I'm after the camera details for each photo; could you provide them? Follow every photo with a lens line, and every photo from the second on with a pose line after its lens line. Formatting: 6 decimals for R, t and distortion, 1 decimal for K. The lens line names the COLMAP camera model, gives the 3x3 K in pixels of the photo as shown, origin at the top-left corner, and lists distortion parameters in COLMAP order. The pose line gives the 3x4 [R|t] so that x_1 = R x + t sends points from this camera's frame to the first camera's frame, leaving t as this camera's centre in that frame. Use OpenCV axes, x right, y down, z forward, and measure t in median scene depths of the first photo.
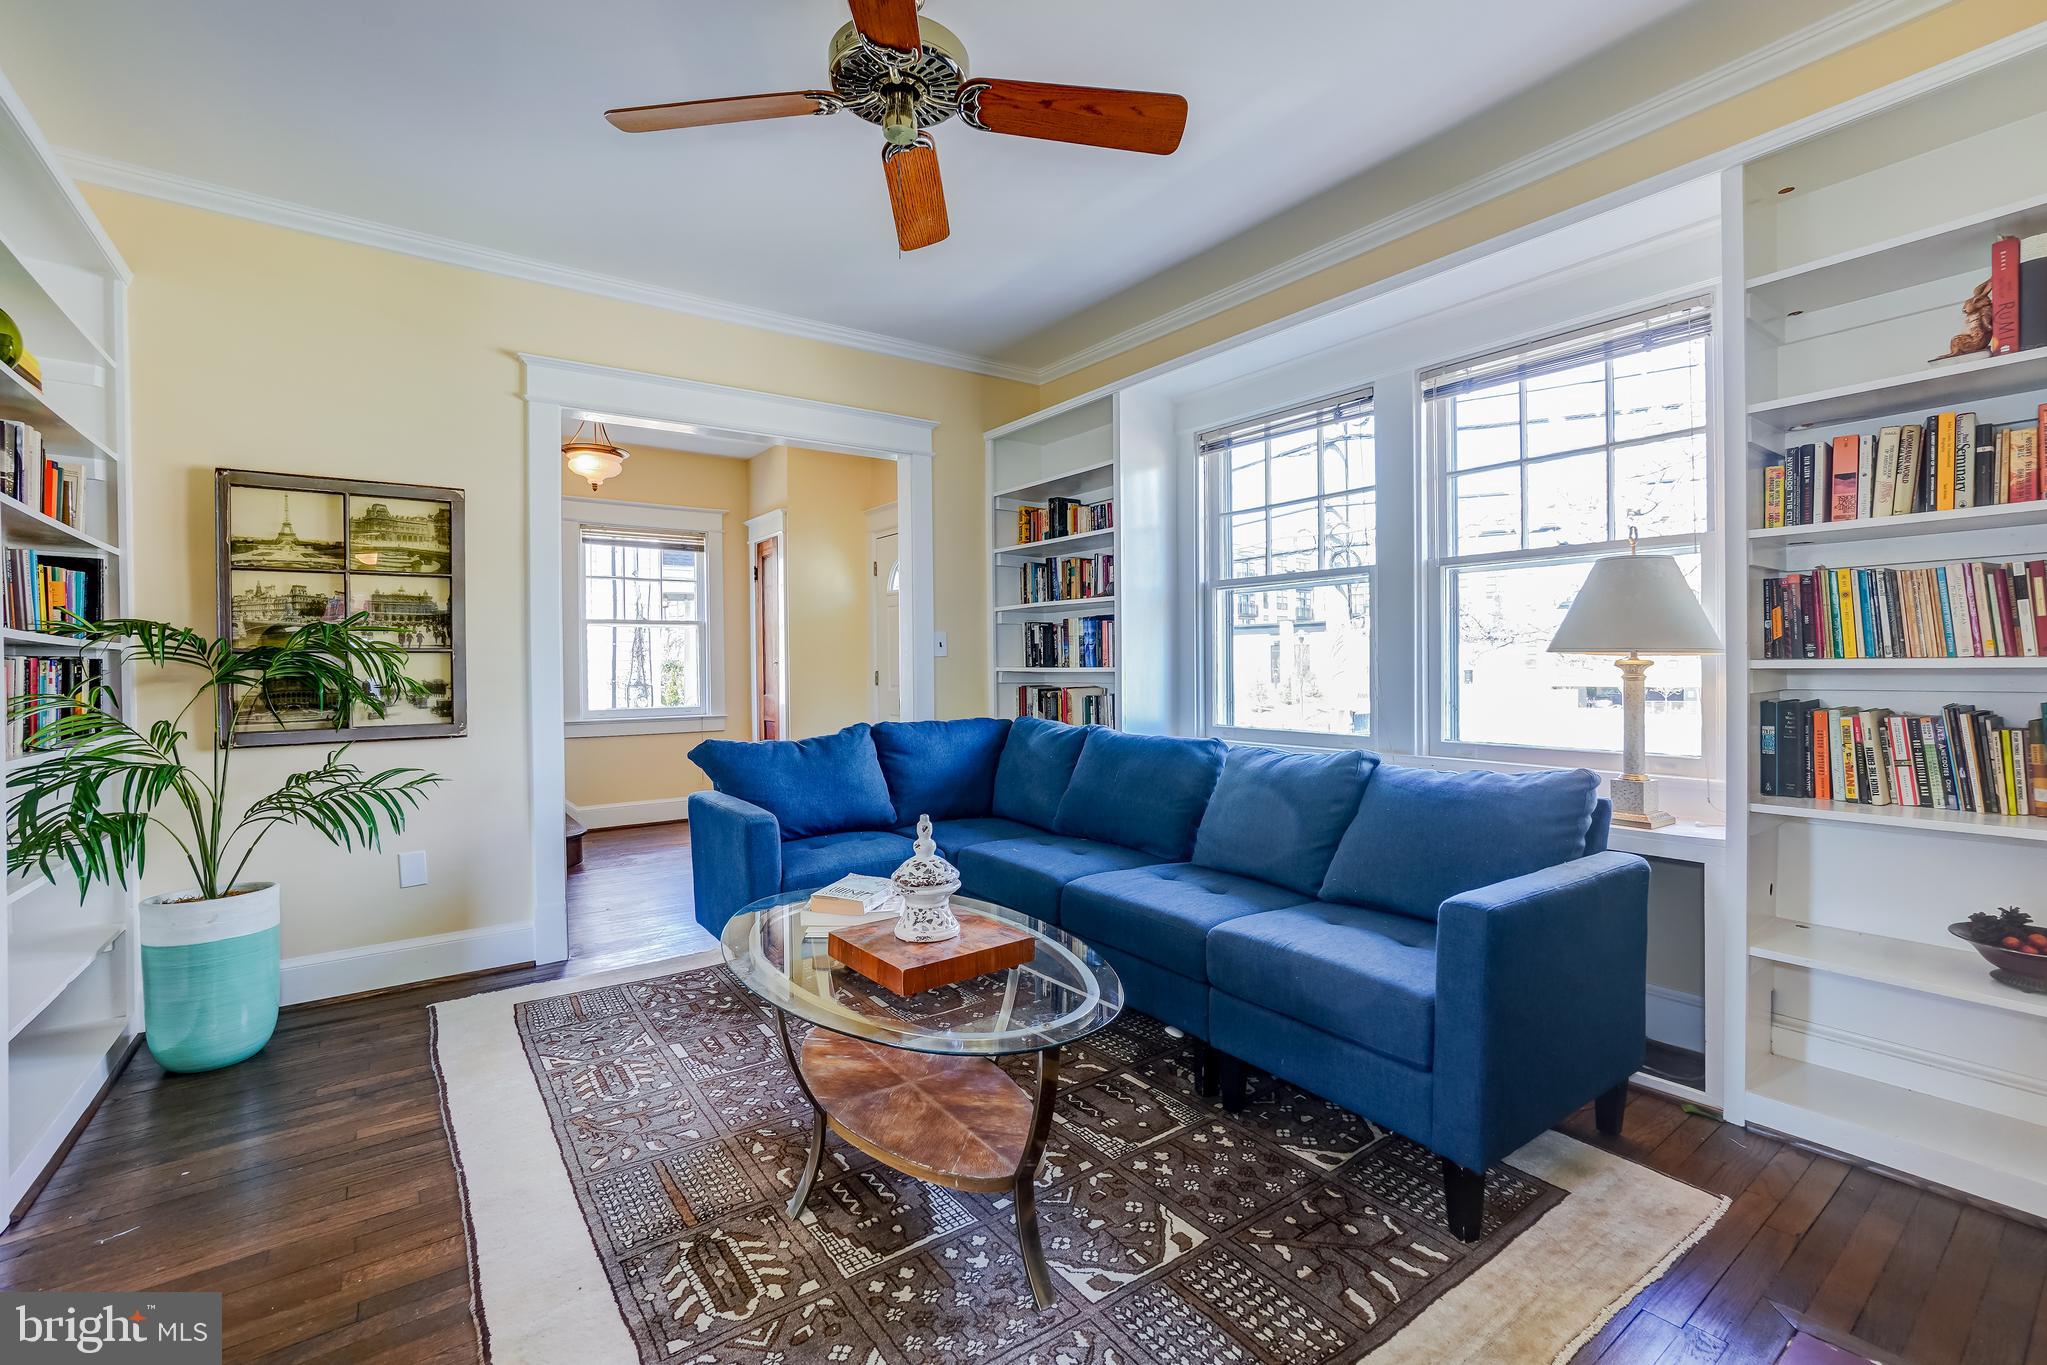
lens RADIAL K [[895.8, 0, 1032.4], [0, 895.8, 676.1], [0, 0, 1]] dist [-0.010135, 0.000527]
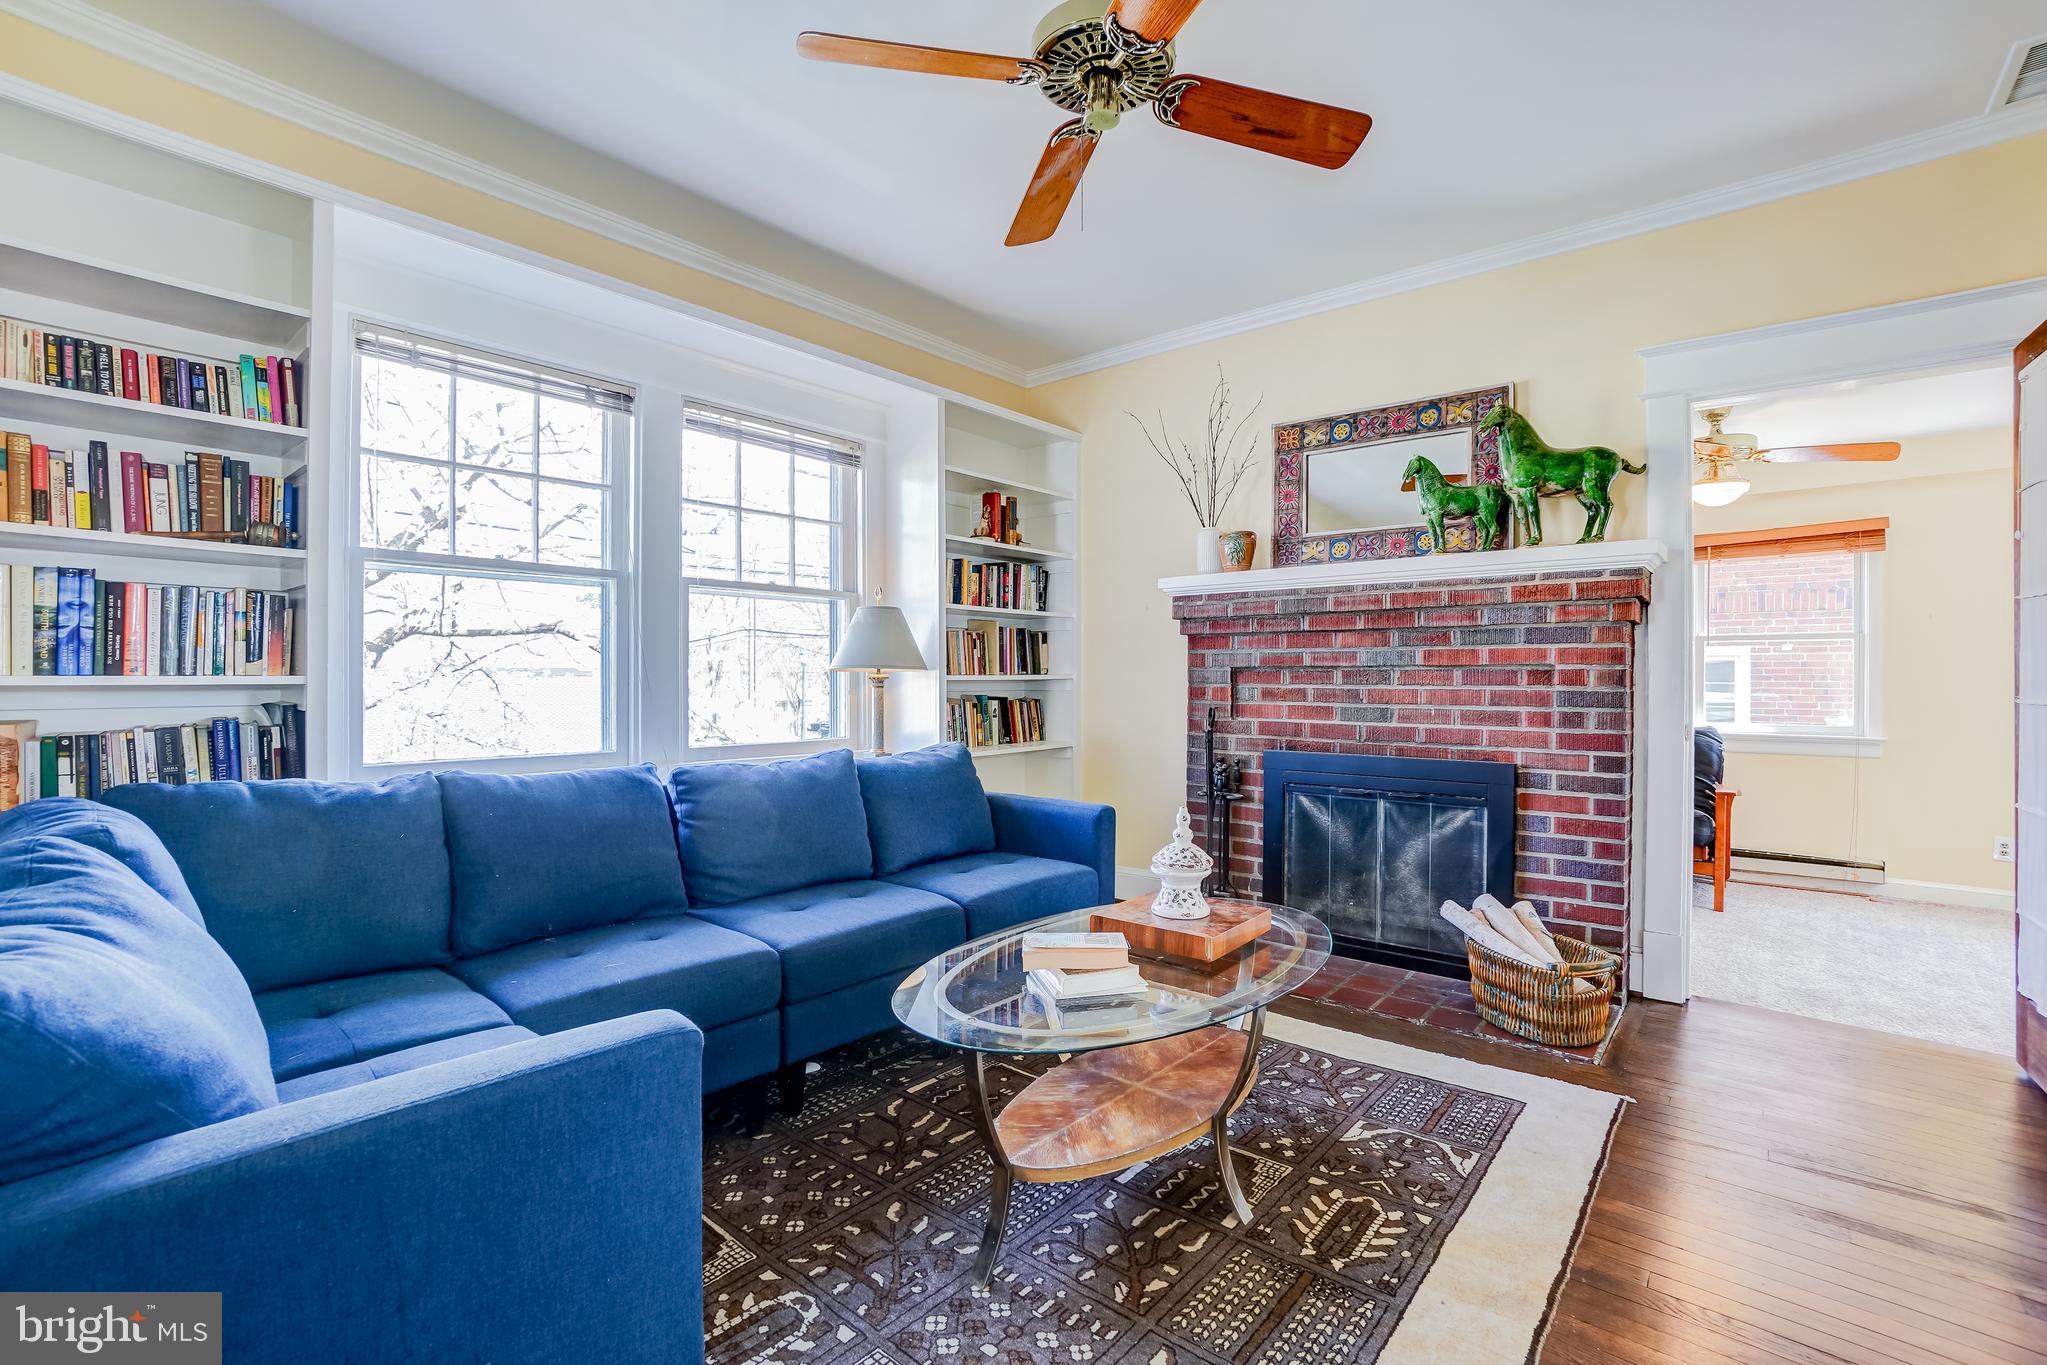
lens RADIAL K [[922.0, 0, 1033.2], [0, 922.0, 676.7], [0, 0, 1]] dist [-0.051755, 0.019584]
pose [[-0.242304, 0.007495, 0.970171, -0.870274], [0.012331, 0.999913, -0.004645, -0.002307], [-0.970122, 0.010837, -0.242376, 1.064966]]
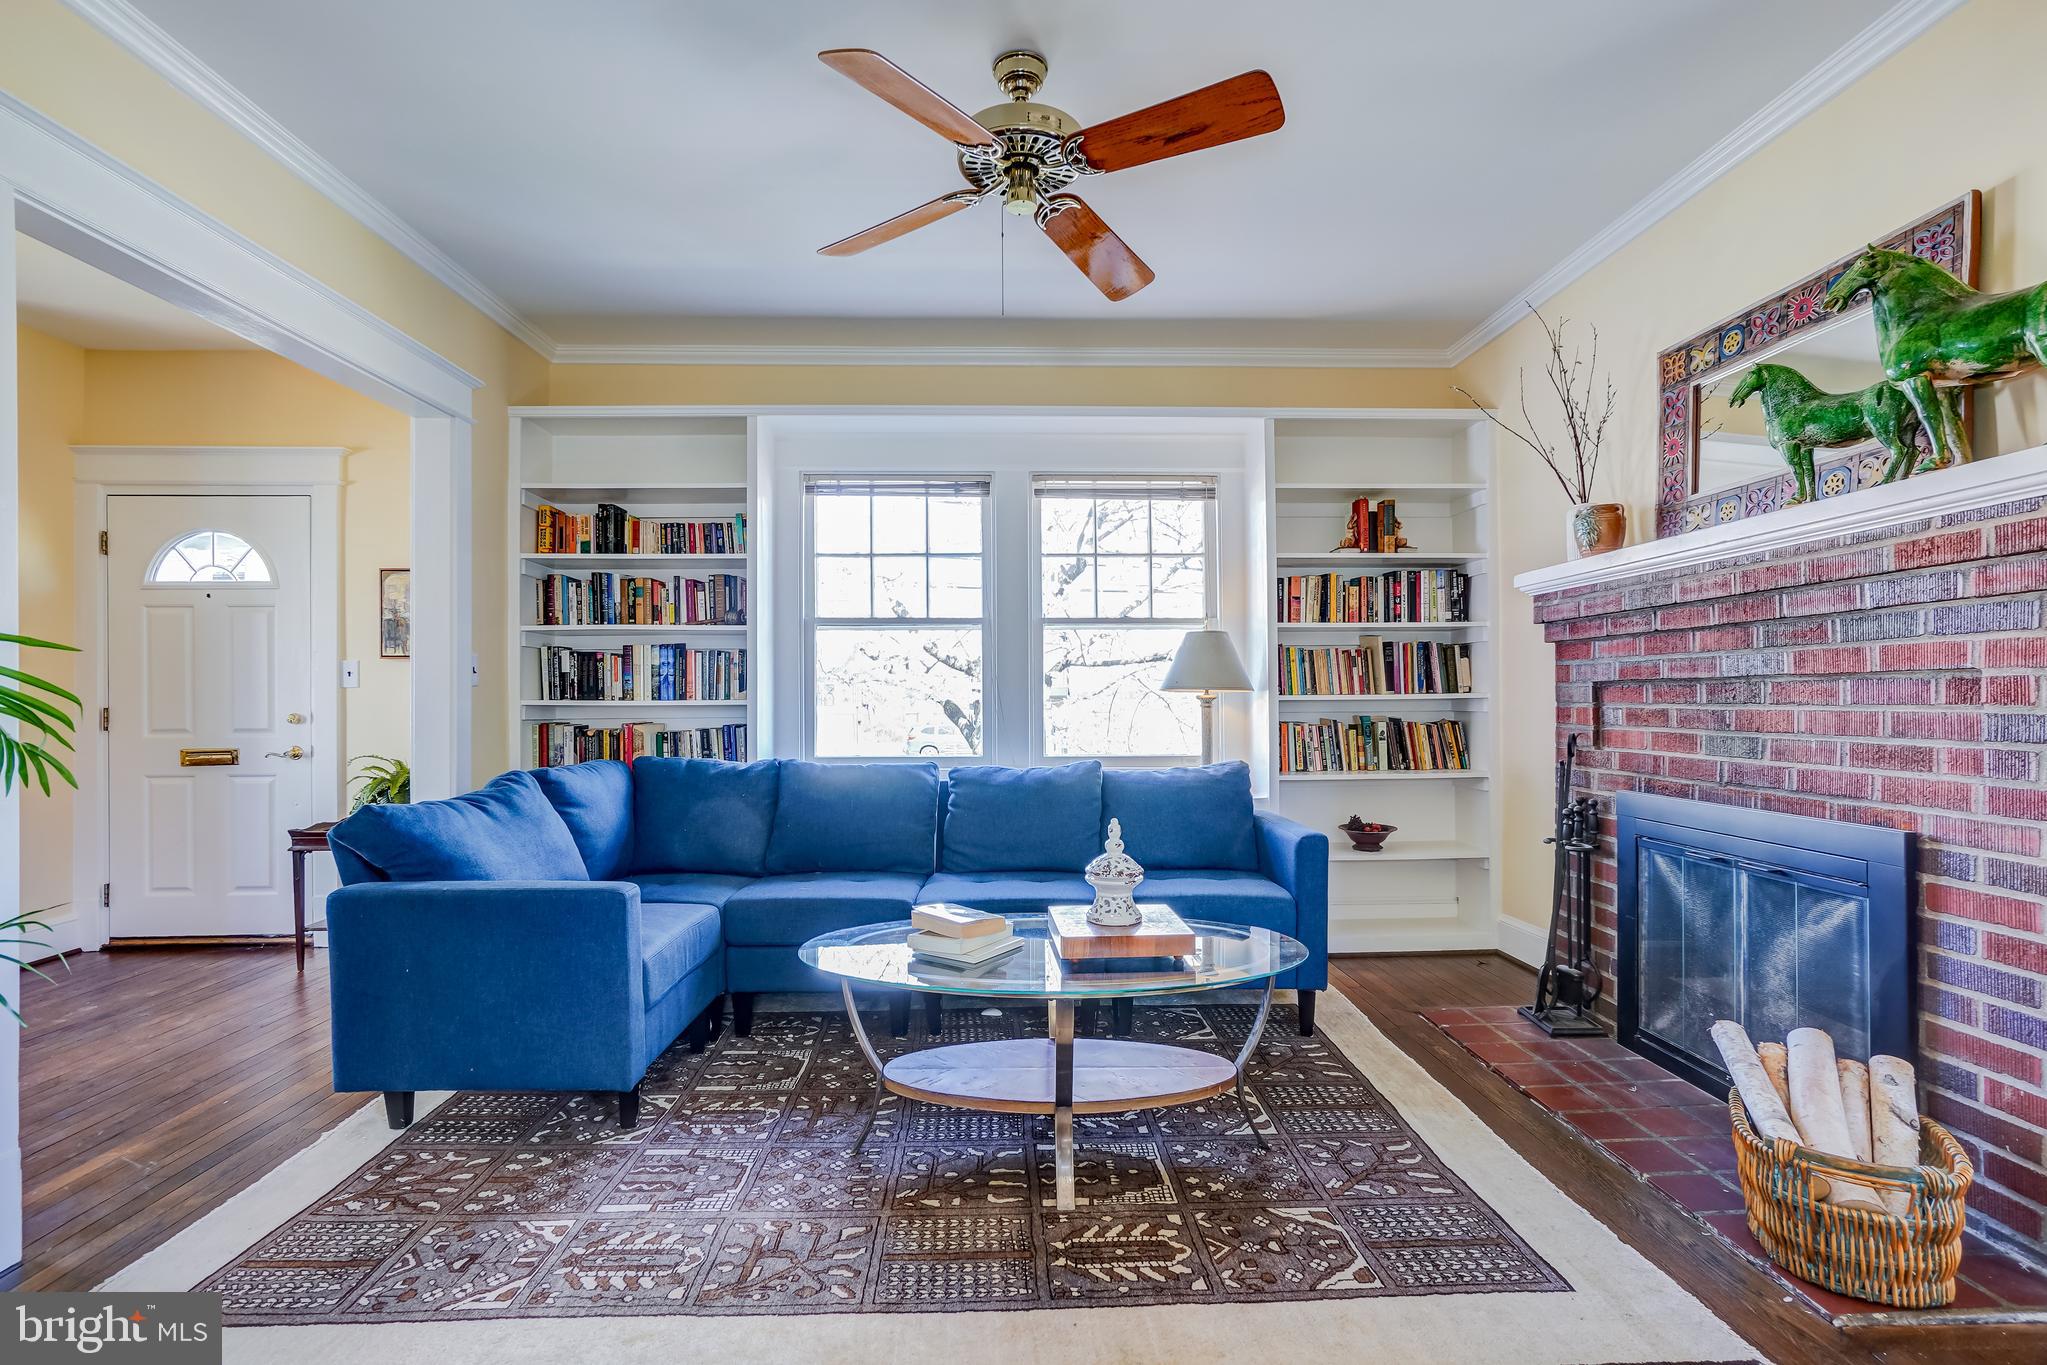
lens RADIAL K [[955.8, 0, 1011.3], [0, 955.8, 694.7], [0, 0, 1]] dist [-0.042936, 0.024141]
pose [[0.569075, 0.009203, 0.822234, -0.895284], [0.011064, 0.999761, -0.018848, 0.010262], [-0.822211, 0.019823, 0.568837, 0.290520]]
